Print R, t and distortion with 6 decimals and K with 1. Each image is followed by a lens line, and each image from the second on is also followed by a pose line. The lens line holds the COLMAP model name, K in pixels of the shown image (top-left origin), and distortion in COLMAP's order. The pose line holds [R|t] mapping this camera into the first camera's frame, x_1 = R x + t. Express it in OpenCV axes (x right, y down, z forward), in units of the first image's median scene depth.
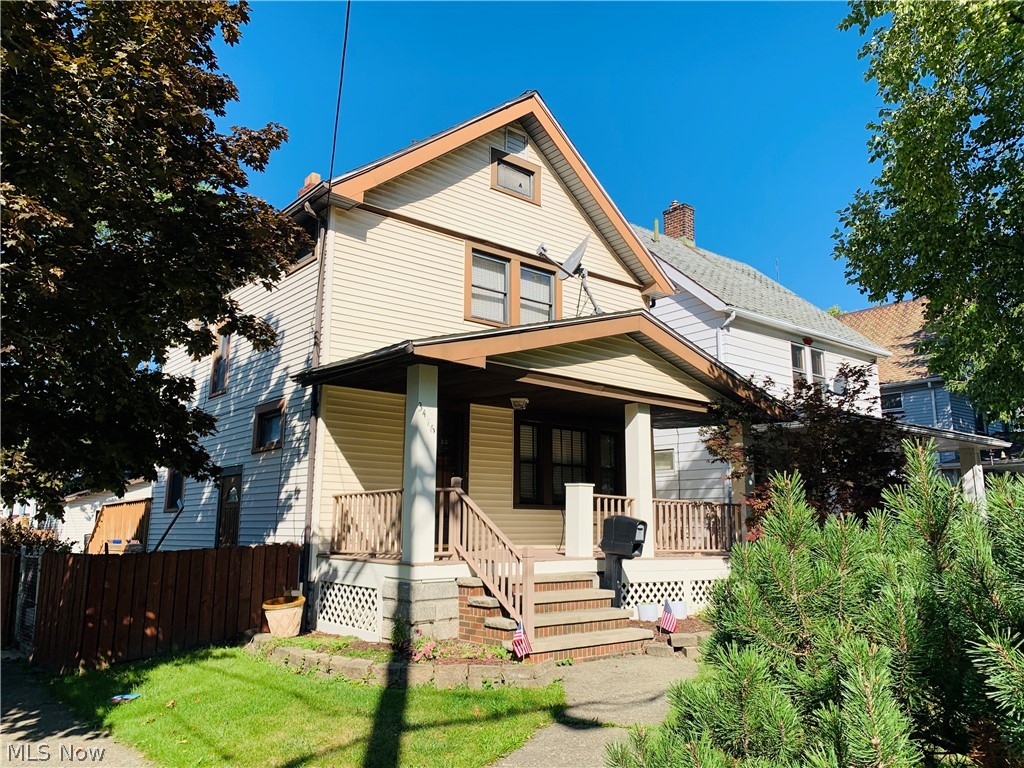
lens RADIAL K [[774.3, 0, 518.6], [0, 774.3, 377.8], [0, 0, 1]] dist [0.035800, -0.046337]
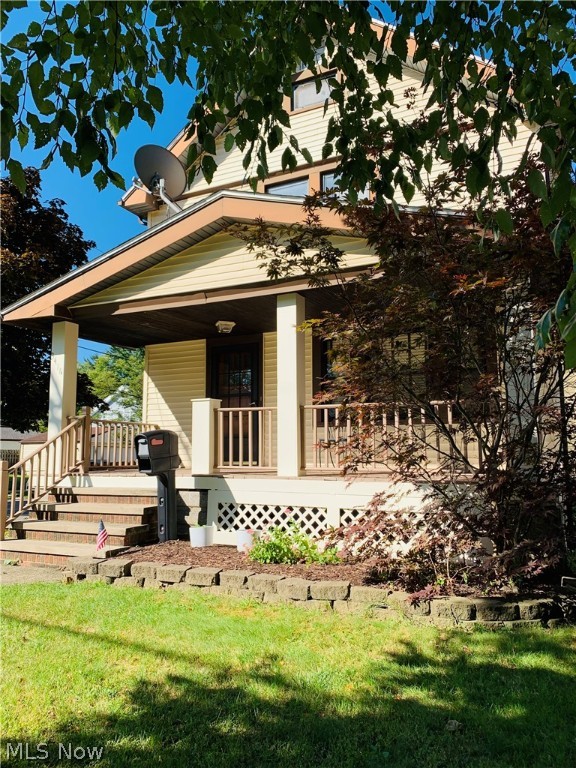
lens RADIAL K [[580.7, 0, 286.7], [0, 580.7, 384.5], [0, 0, 1]] dist [0.035800, -0.046337]
pose [[0.409575, -0.120059, -0.904342, 0.749317], [0.180884, 0.982309, -0.048488, 0.166736], [0.894164, -0.143721, 0.424046, 0.761366]]
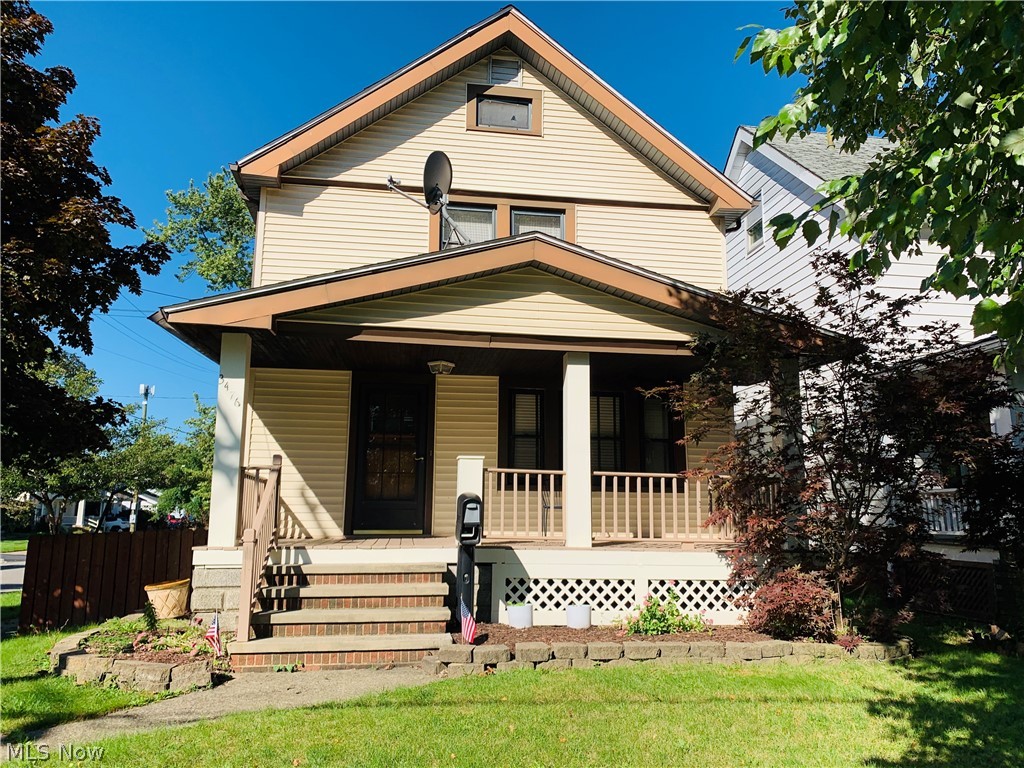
lens RADIAL K [[774.3, 0, 514.4], [0, 774.3, 381.0], [0, 0, 1]] dist [0.035800, -0.046337]
pose [[0.856343, -0.090785, -0.508365, 0.527835], [0.096441, 0.995222, -0.015274, 0.071780], [0.507322, -0.035947, 0.861006, 0.308224]]
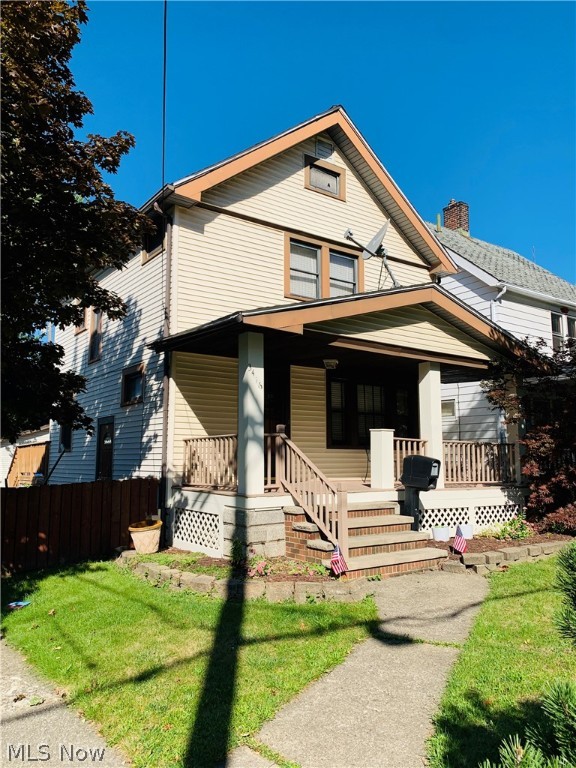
lens RADIAL K [[580.7, 0, 282.5], [0, 580.7, 381.5], [0, 0, 1]] dist [0.035800, -0.046337]
pose [[0.997032, -0.014746, -0.075560, -0.006831], [0.019083, 0.998192, 0.056998, 0.007359], [0.074583, -0.058271, 0.995511, 0.083051]]
